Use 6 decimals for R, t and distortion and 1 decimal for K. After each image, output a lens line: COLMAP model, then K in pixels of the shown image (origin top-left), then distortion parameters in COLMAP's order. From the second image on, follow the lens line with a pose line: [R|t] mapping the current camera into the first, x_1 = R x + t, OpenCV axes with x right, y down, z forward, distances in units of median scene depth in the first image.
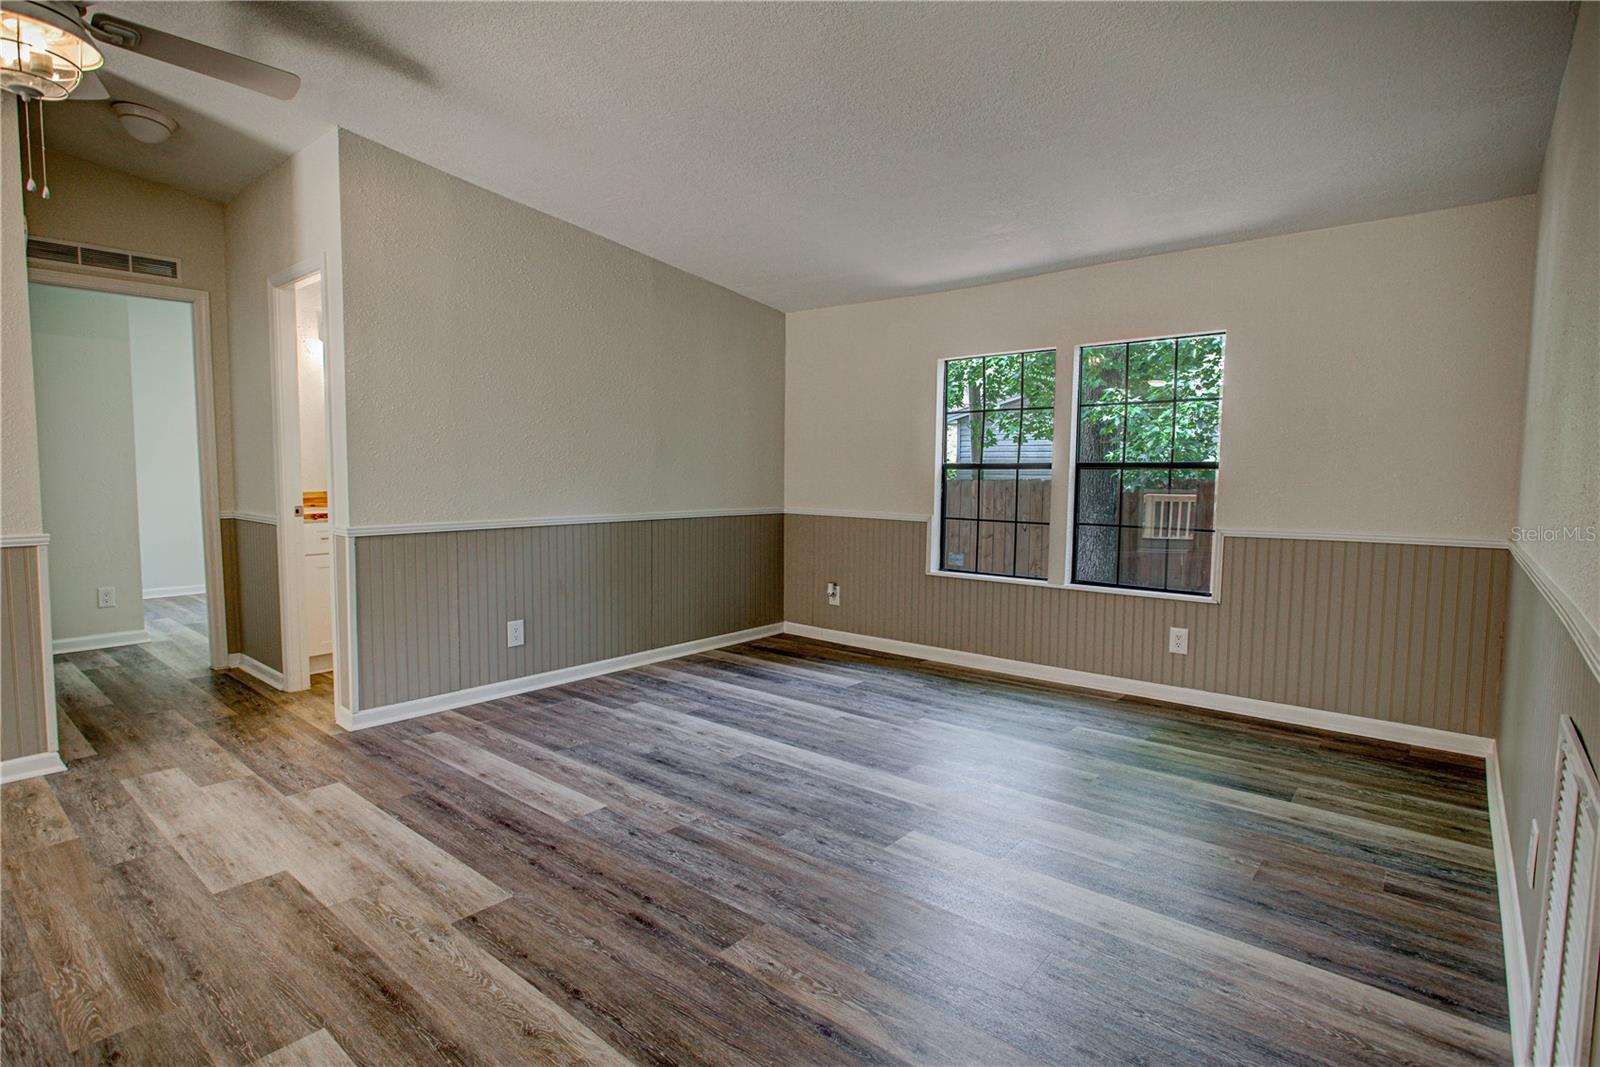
lens RADIAL K [[791.5, 0, 802.2], [0, 791.5, 507.8], [0, 0, 1]] dist [-0.016372, 0.005754]
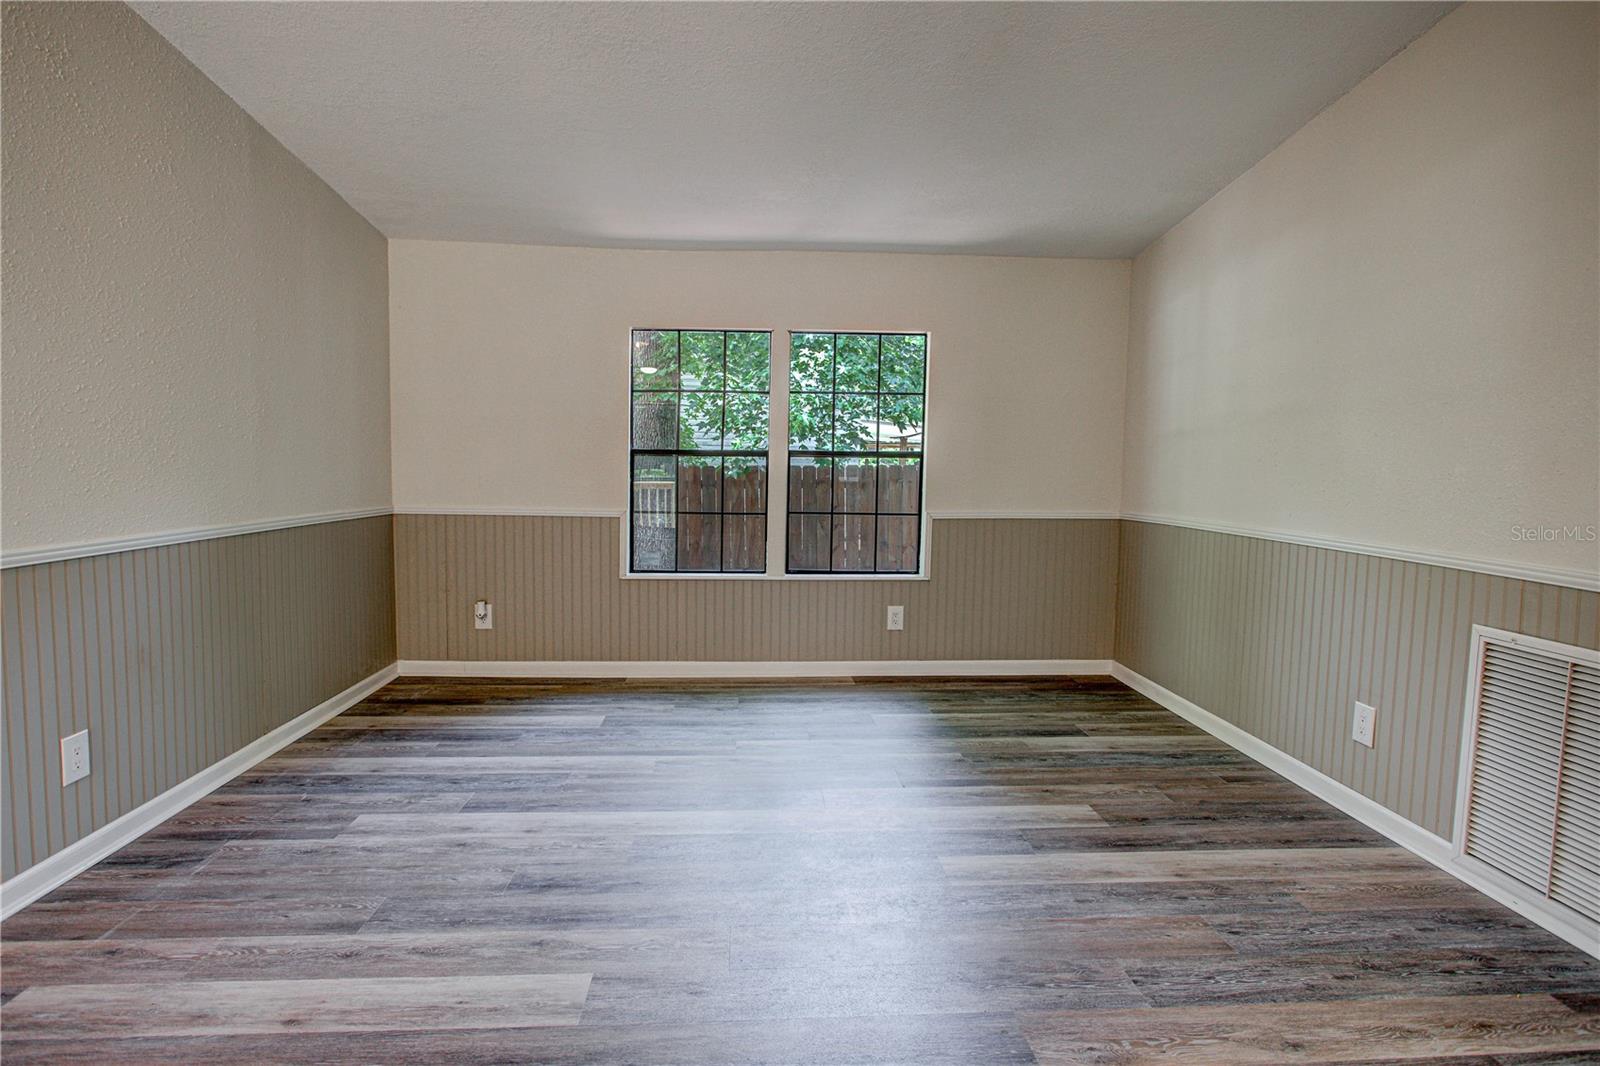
lens RADIAL K [[830.6, 0, 800.0], [0, 830.6, 533.0], [0, 0, 1]] dist [-0.019152, 0.008338]
pose [[0.726005, -0.053138, 0.685634, -0.478431], [0.022227, 0.998302, 0.053834, -0.013385], [-0.687331, -0.023844, 0.725953, 0.336272]]
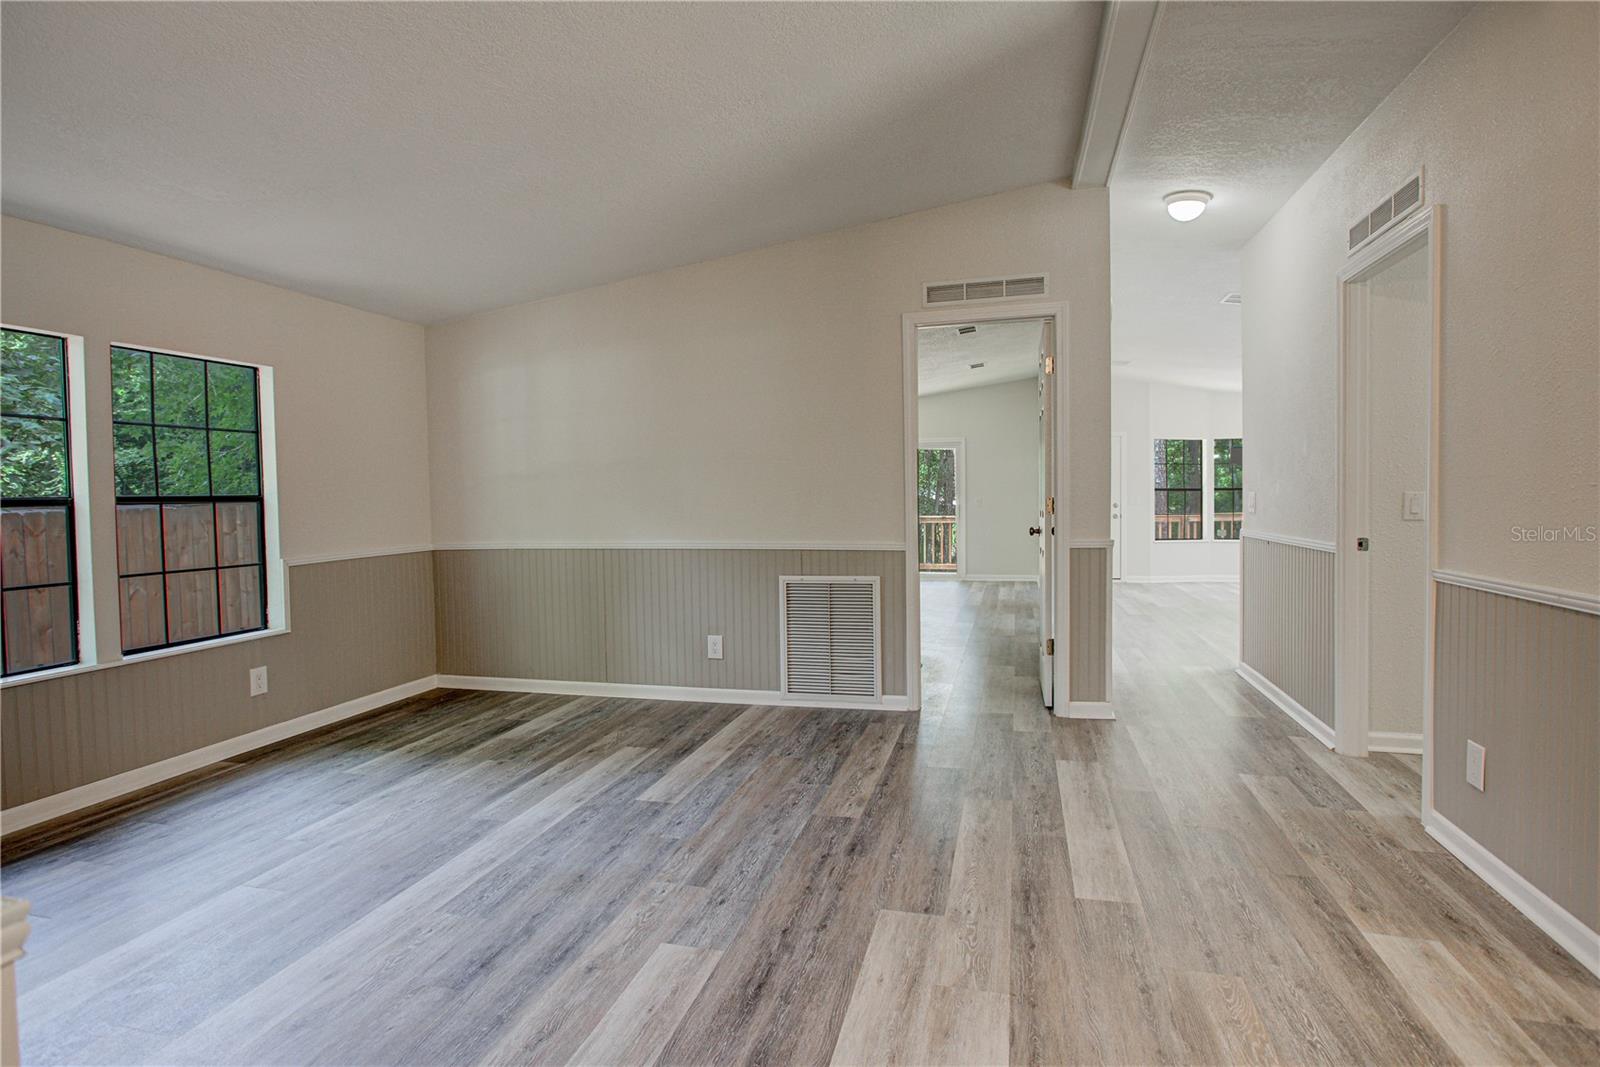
lens RADIAL K [[800.9, 0, 799.9], [0, 800.9, 528.8], [0, 0, 1]] dist [-0.020053, 0.008251]
pose [[-0.417579, -0.034610, 0.907981, -0.823687], [0.057641, 0.996253, 0.064484, -0.049061], [-0.906811, 0.079264, -0.414019, 0.979042]]
